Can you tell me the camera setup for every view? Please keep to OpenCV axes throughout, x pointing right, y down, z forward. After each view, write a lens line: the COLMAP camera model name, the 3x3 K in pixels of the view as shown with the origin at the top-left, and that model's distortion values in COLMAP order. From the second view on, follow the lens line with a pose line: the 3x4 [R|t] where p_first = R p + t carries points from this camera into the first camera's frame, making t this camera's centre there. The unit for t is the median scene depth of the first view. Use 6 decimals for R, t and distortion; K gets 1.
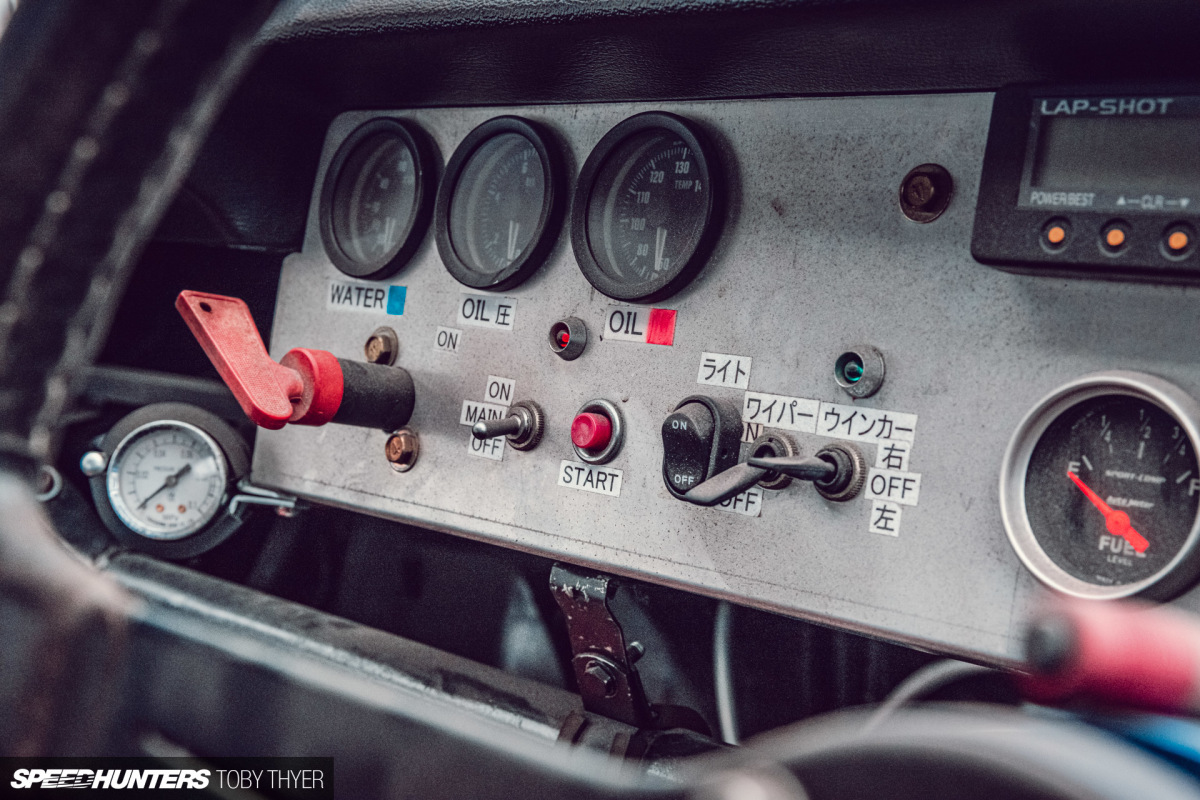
lens RADIAL K [[1701.9, 0, 598.0], [0, 1701.9, 401.6], [0, 0, 1]] dist [0.015058, 0.000000]
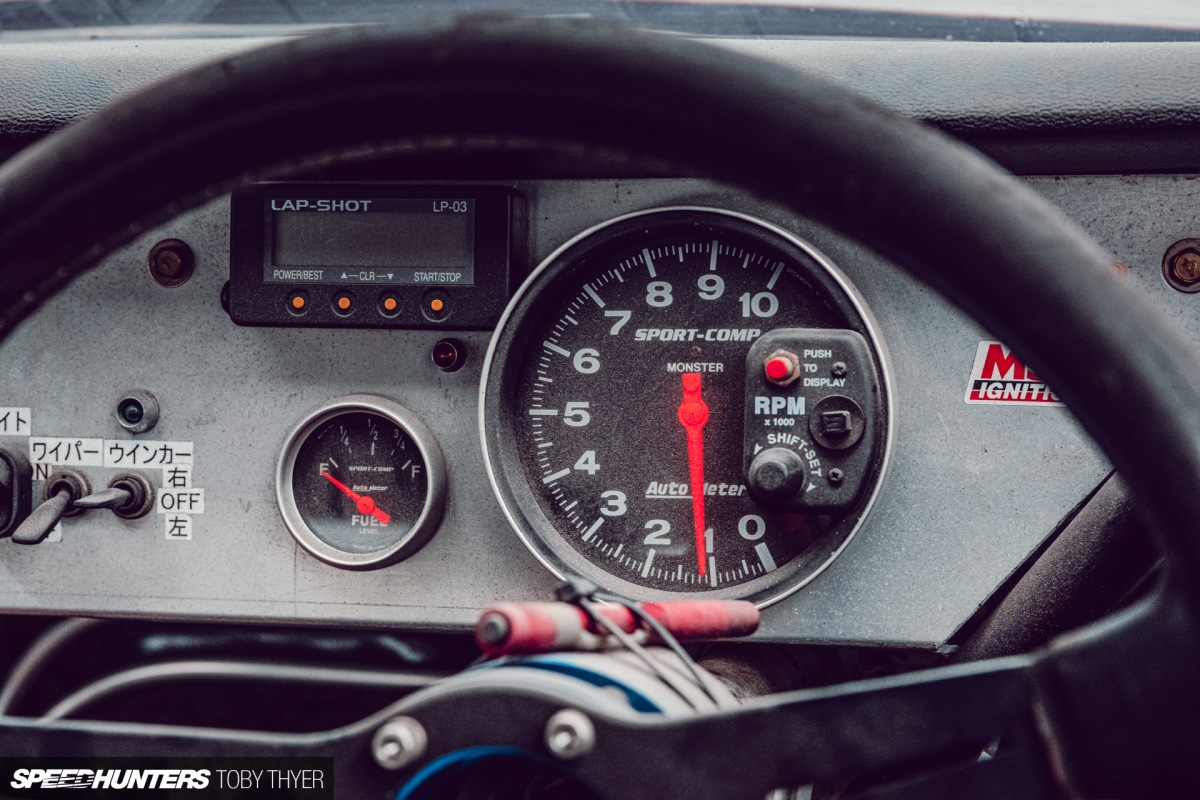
lens RADIAL K [[2413.4, 0, 600.2], [0, 2413.4, 399.5], [0, 0, 1]] dist [0.013732, 0.000000]
pose [[0.843892, -0.159796, 0.512163, -0.464183], [0.114149, 0.986235, 0.119624, -0.201068], [-0.524229, -0.042487, 0.850517, -0.667142]]
